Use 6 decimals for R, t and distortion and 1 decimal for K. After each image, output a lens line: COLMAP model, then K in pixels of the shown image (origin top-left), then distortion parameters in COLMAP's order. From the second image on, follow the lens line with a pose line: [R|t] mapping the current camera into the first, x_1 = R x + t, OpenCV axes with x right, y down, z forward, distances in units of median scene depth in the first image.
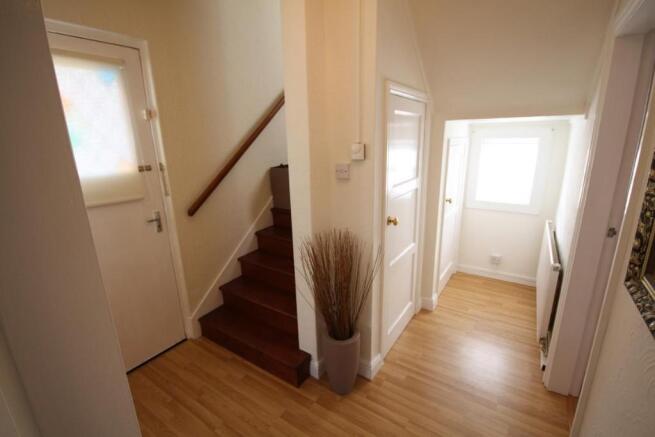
lens RADIAL K [[304.7, 0, 327.5], [0, 304.7, 218.5], [0, 0, 1]] dist [-0.000022, 0.000076]
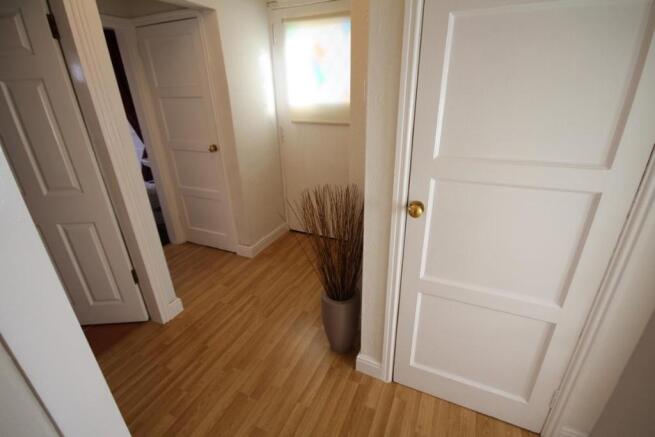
lens RADIAL K [[304.7, 0, 327.5], [0, 304.7, 218.5], [0, 0, 1]] dist [-0.000022, 0.000076]
pose [[0.171127, 0.431900, -0.885538, 0.765390], [-0.257507, 0.887161, 0.382930, -0.191389], [0.951002, 0.162503, 0.263035, 0.649370]]
